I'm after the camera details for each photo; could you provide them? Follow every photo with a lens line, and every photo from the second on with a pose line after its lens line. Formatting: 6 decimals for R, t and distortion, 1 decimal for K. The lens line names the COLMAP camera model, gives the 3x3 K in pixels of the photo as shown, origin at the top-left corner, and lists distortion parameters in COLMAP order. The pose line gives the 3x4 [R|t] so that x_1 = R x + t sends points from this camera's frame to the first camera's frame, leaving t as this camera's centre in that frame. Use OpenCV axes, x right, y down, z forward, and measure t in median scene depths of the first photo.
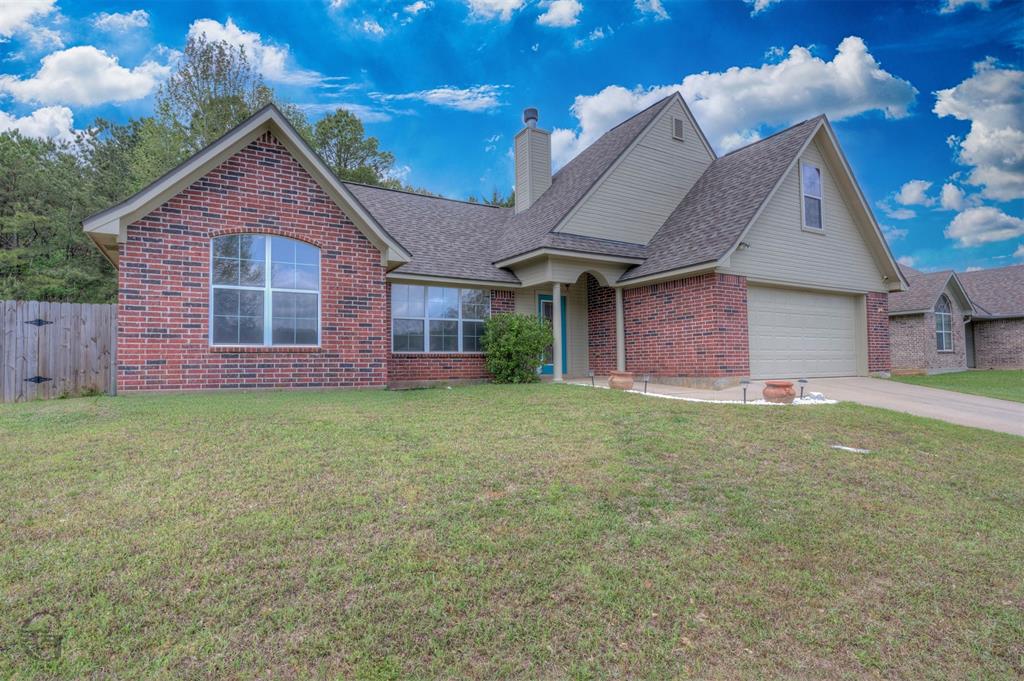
lens RADIAL K [[521.5, 0, 508.1], [0, 521.5, 342.4], [0, 0, 1]] dist [0.004847, -0.001872]
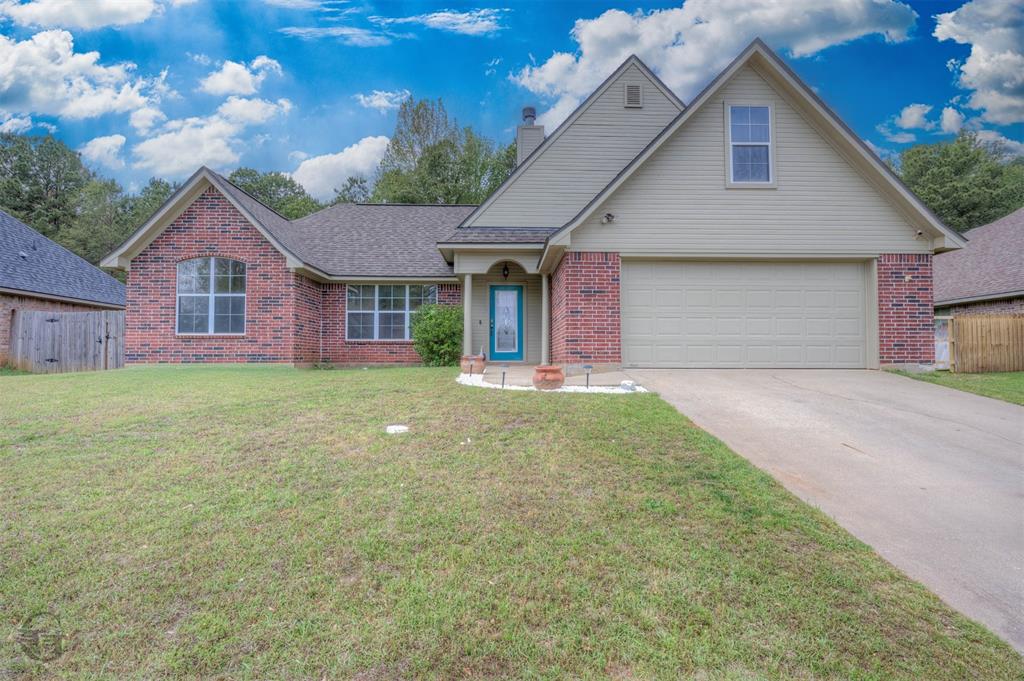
lens RADIAL K [[498.2, 0, 510.9], [0, 498.2, 343.3], [0, 0, 1]] dist [-0.003869, -0.000863]
pose [[0.871128, -0.004072, -0.491039, 0.843563], [0.009998, 0.999905, 0.009445, 0.024054], [0.490954, -0.013137, 0.871086, 0.189009]]
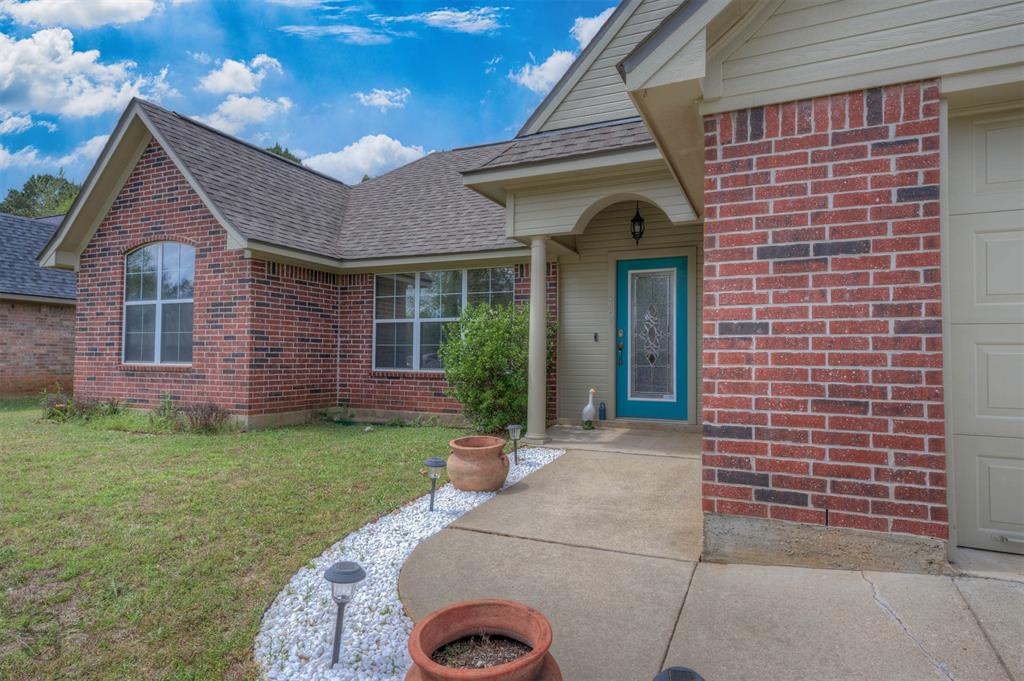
lens RADIAL K [[573.5, 0, 511.9], [0, 573.5, 341.8], [0, 0, 1]] dist [0.016060, 0.000249]
pose [[0.569748, -0.005061, -0.821804, 0.653294], [0.017655, 0.999826, 0.006083, -0.024849], [0.821630, -0.017974, 0.569738, 0.844559]]
